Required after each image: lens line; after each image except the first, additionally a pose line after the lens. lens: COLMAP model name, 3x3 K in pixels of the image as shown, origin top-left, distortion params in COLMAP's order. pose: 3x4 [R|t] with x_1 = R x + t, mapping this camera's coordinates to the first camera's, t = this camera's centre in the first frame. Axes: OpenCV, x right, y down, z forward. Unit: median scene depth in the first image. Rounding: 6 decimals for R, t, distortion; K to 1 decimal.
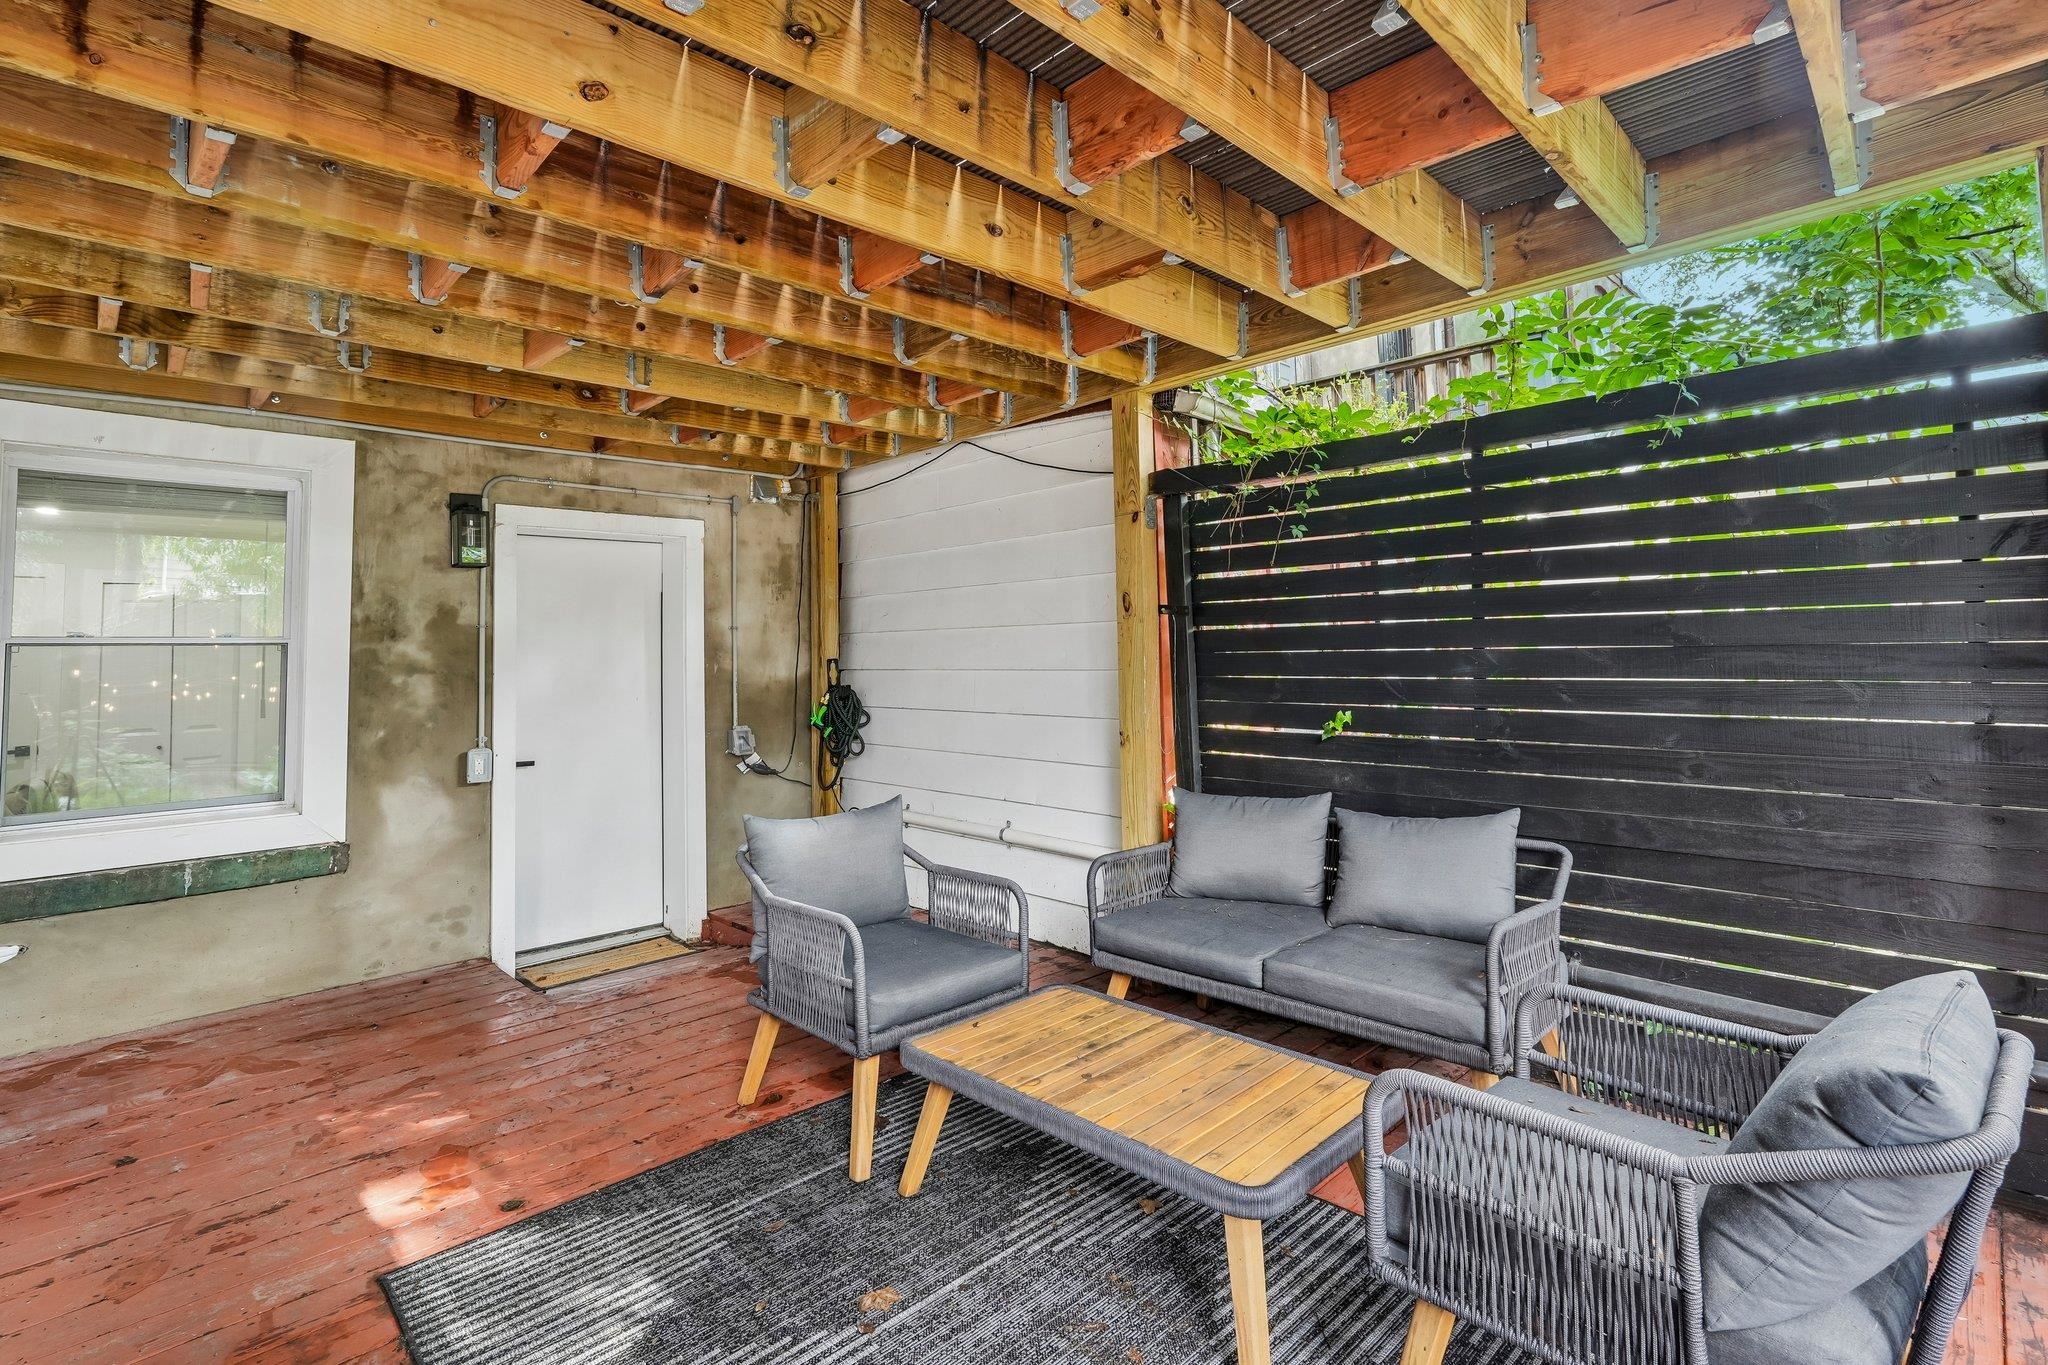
lens RADIAL K [[957.5, 0, 1022.2], [0, 957.5, 573.7], [0, 0, 1]] dist [0.000662, 0.000594]
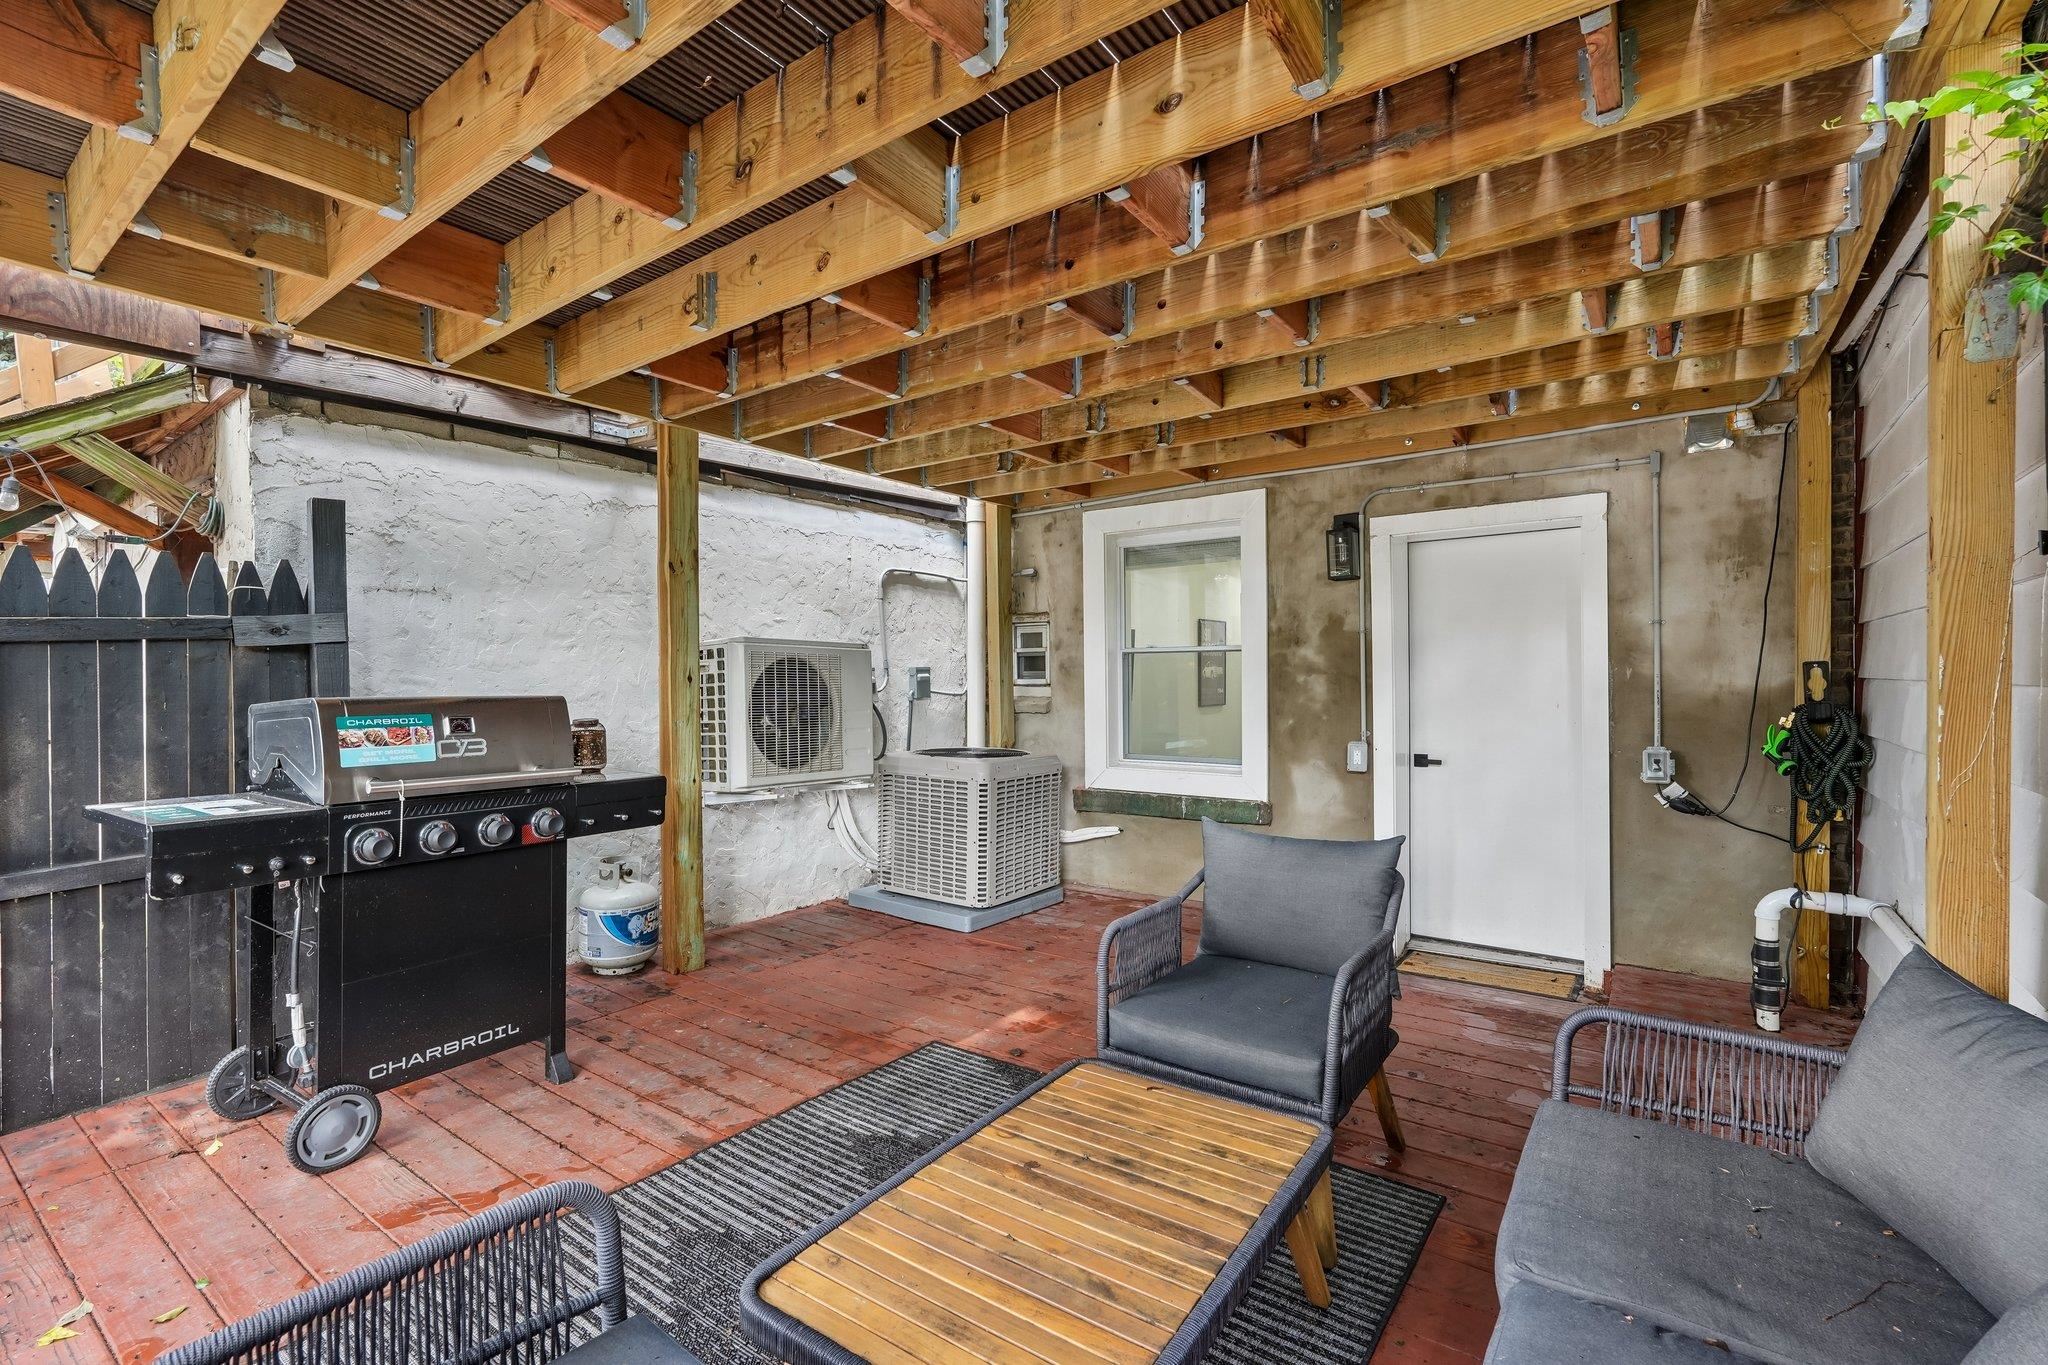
lens RADIAL K [[915.4, 0, 1025.6], [0, 915.4, 668.7], [0, 0, 1]] dist [-0.000533, 0.000506]
pose [[0.186028, 0.009194, -0.982502, 0.411765], [0.087071, 0.995868, 0.025805, 0.037282], [0.978679, -0.090348, 0.184458, 0.434692]]
